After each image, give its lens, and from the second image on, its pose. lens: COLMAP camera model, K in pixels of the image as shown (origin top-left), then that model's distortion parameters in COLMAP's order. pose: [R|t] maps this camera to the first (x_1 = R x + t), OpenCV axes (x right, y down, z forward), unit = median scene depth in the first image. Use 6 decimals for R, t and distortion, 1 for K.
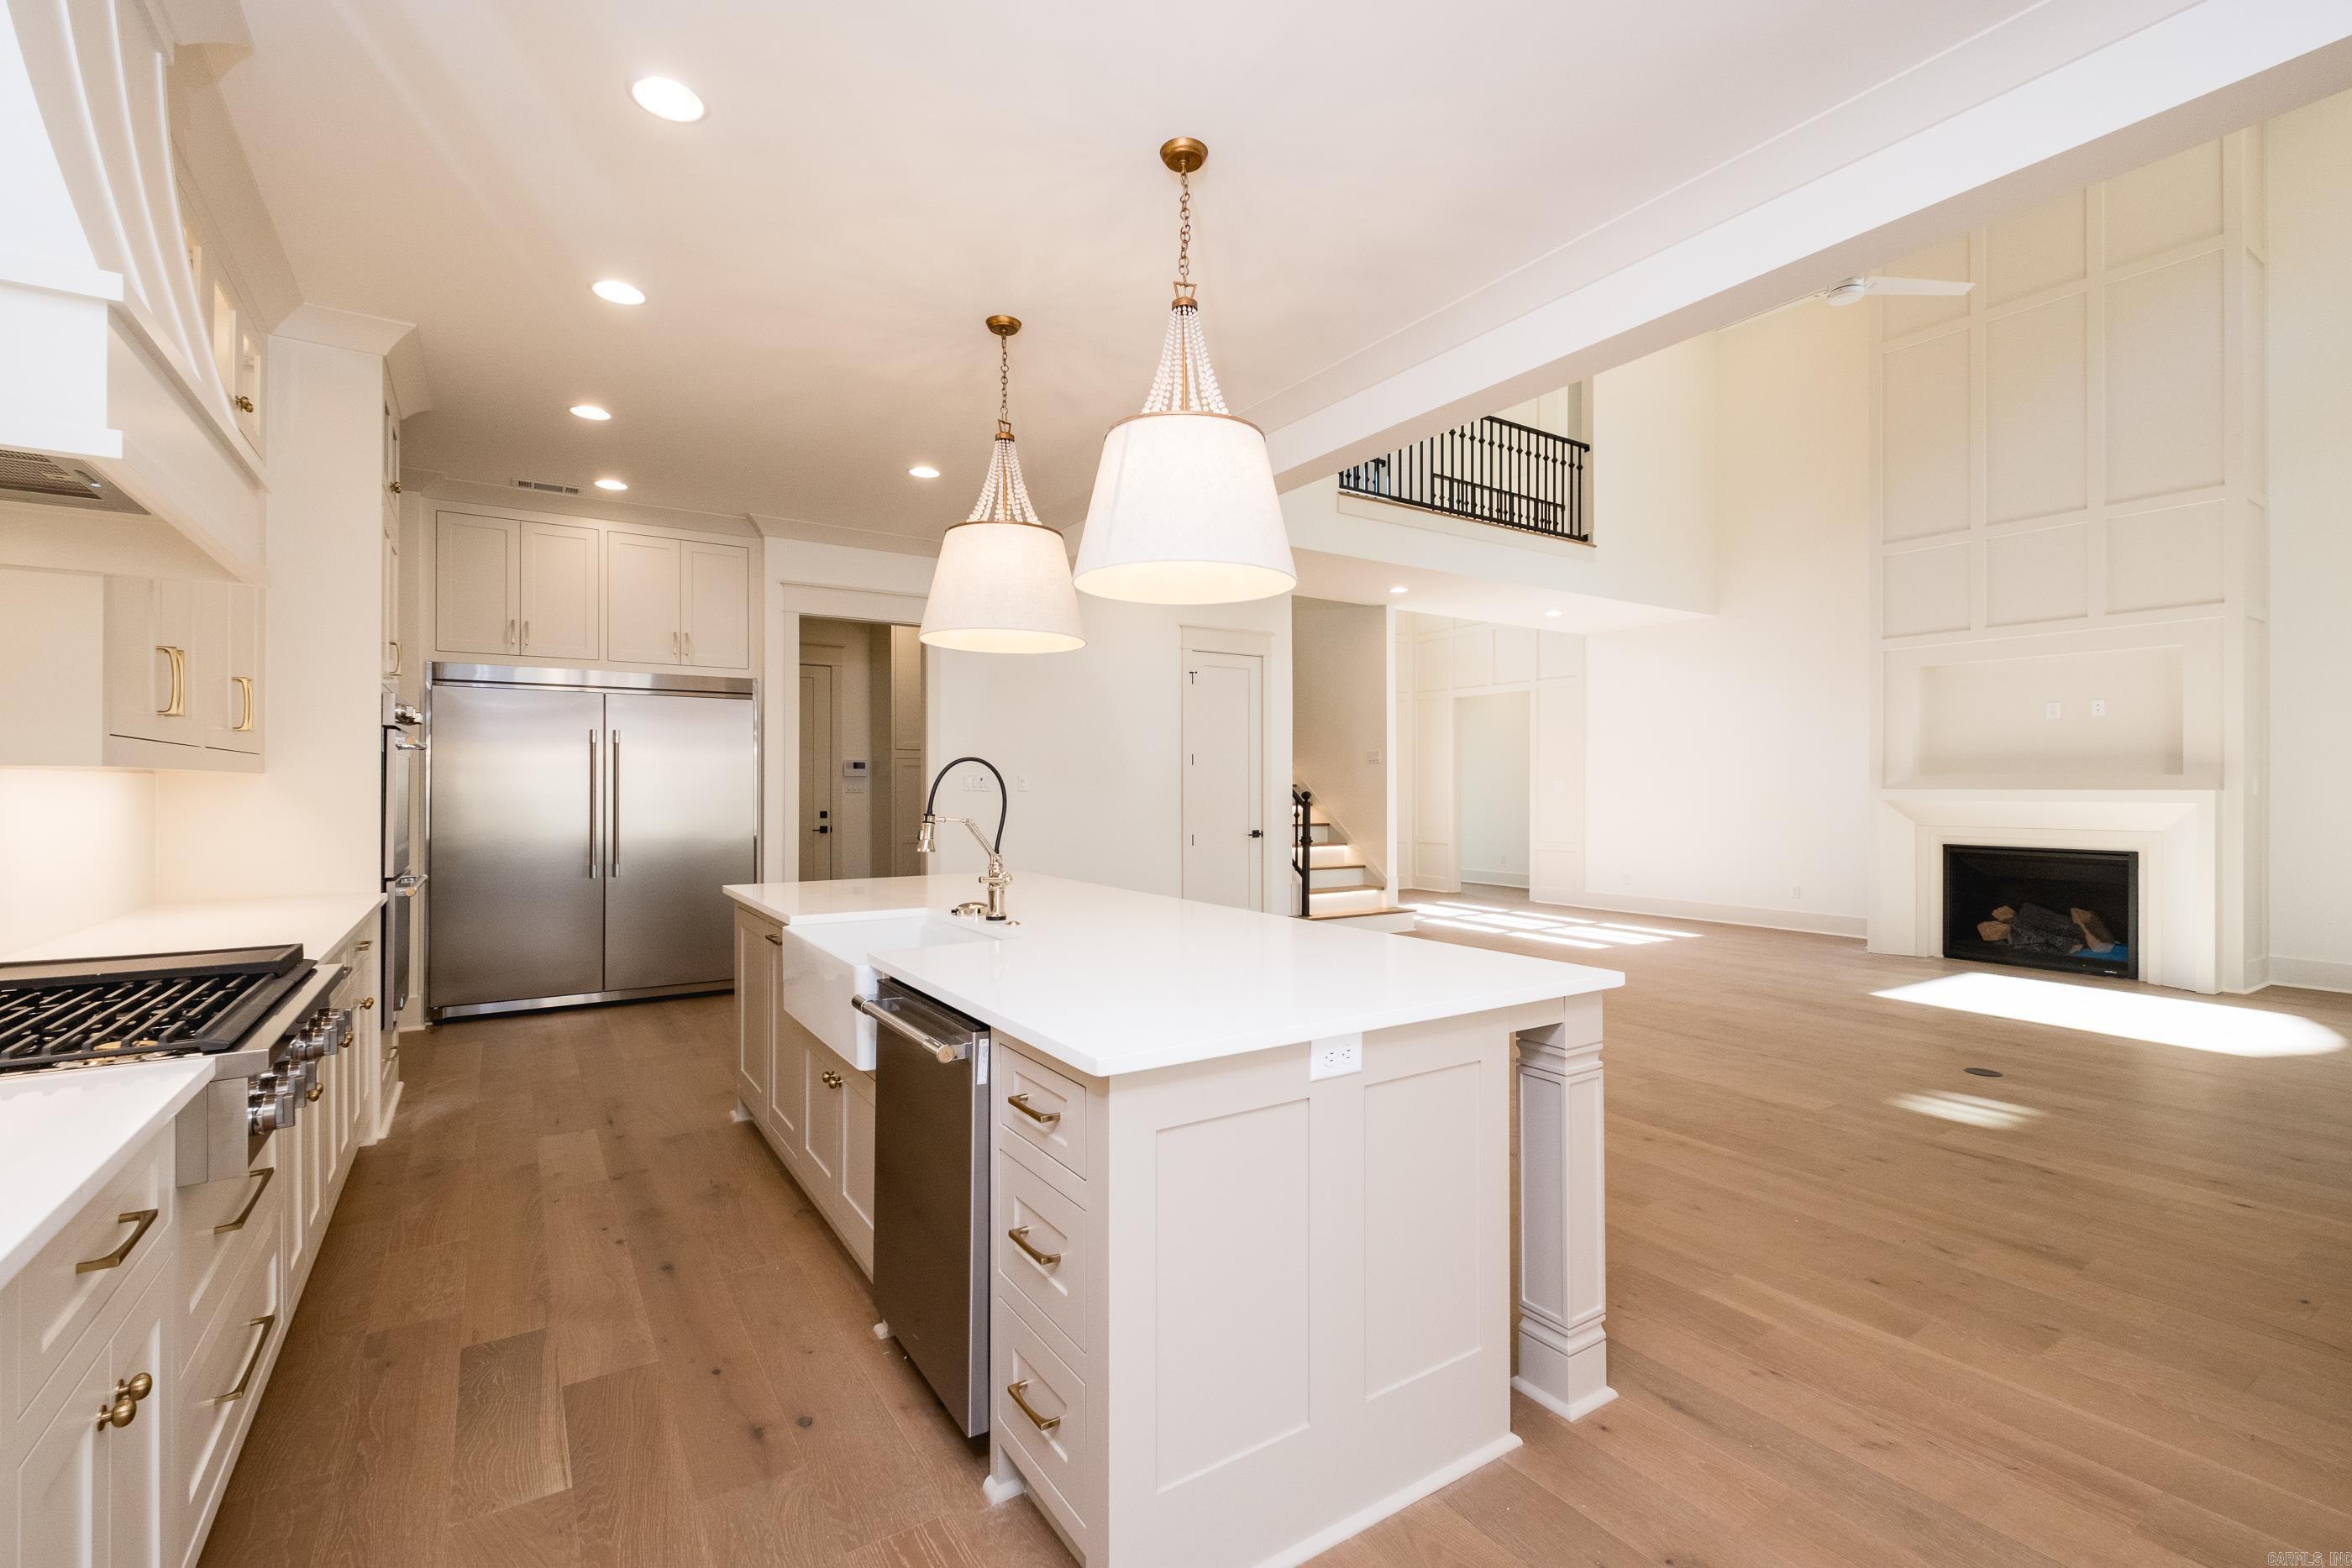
lens RADIAL K [[1036.1, 0, 1179.3], [0, 1036.1, 789.5], [0, 0, 1]] dist [0.000288, -0.001229]
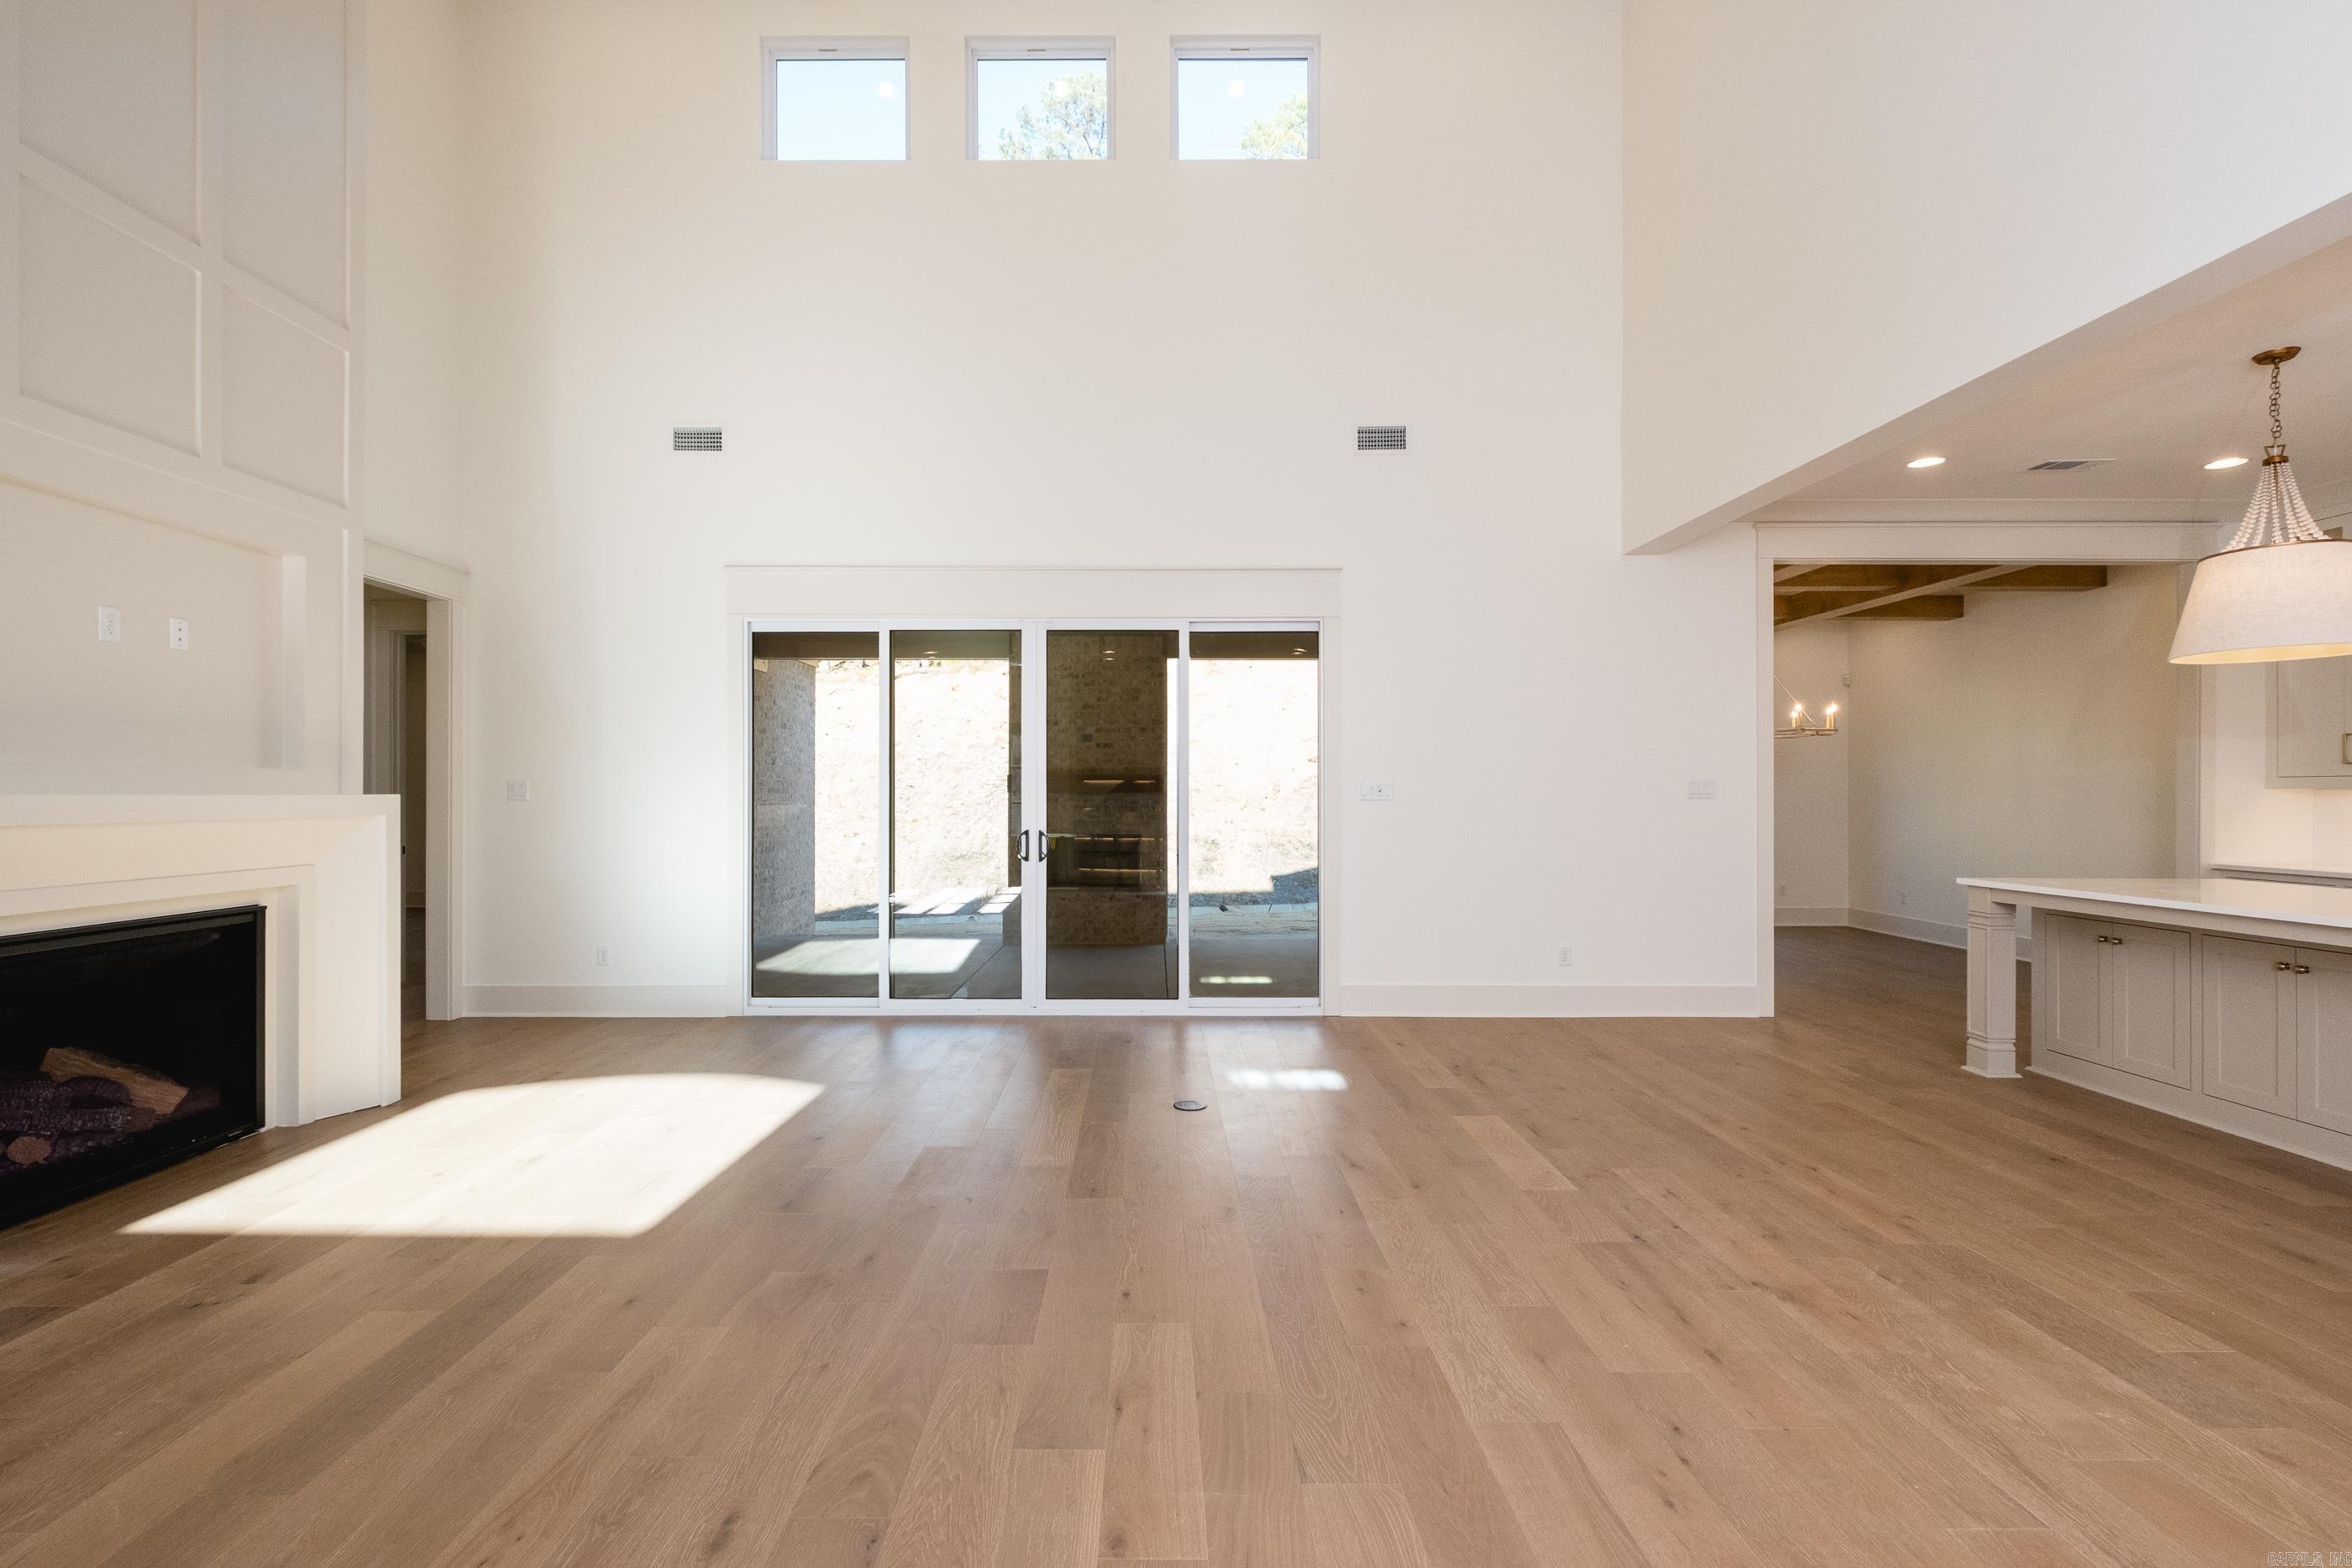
lens RADIAL K [[1037.5, 0, 1164.1], [0, 1037.5, 789.6], [0, 0, 1]] dist [0.002822, 0.000042]
pose [[-0.839171, -0.001777, 0.543865, 0.184030], [-0.002405, 0.999997, -0.000444, -0.002798], [-0.543863, -0.001681, -0.839172, 1.085775]]
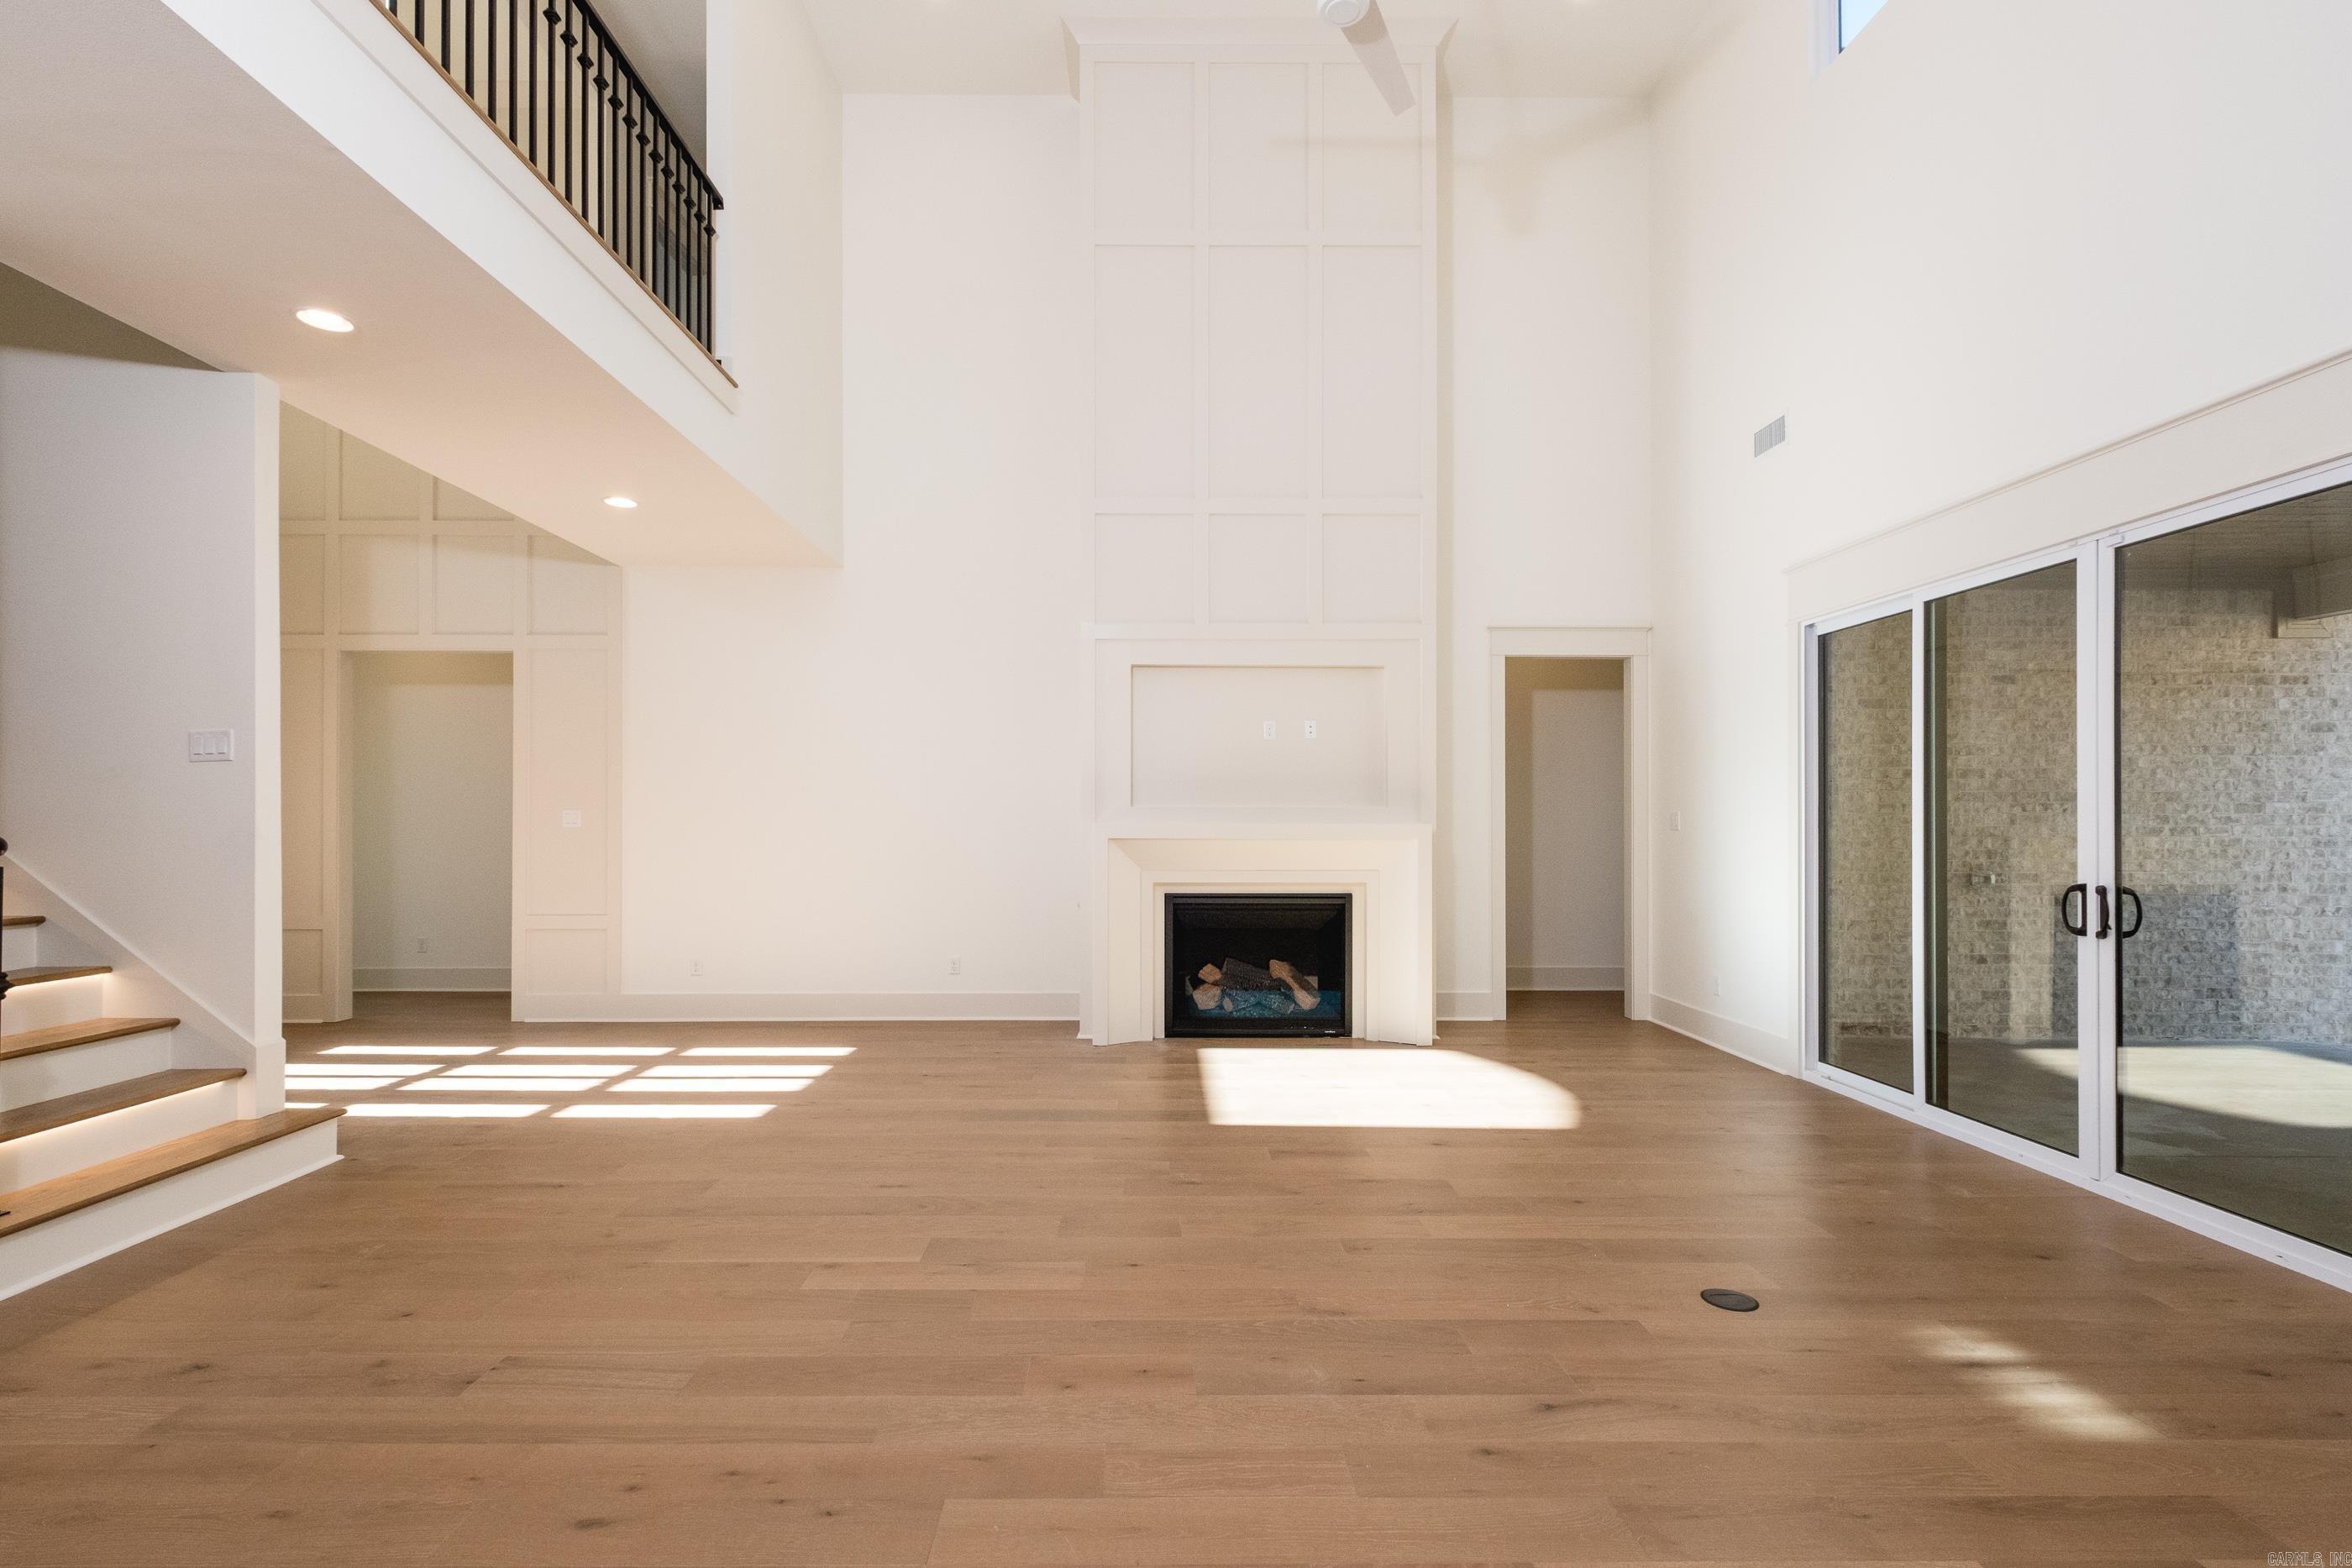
lens RADIAL K [[1085.7, 0, 1139.5], [0, 1085.7, 821.4], [0, 0, 1]] dist [0.001178, -0.000577]
pose [[0.548657, -0.002235, 0.836044, 0.040899], [0.002062, 0.999997, 0.001320, -0.003023], [-0.836045, 0.001000, 0.548660, 0.575690]]
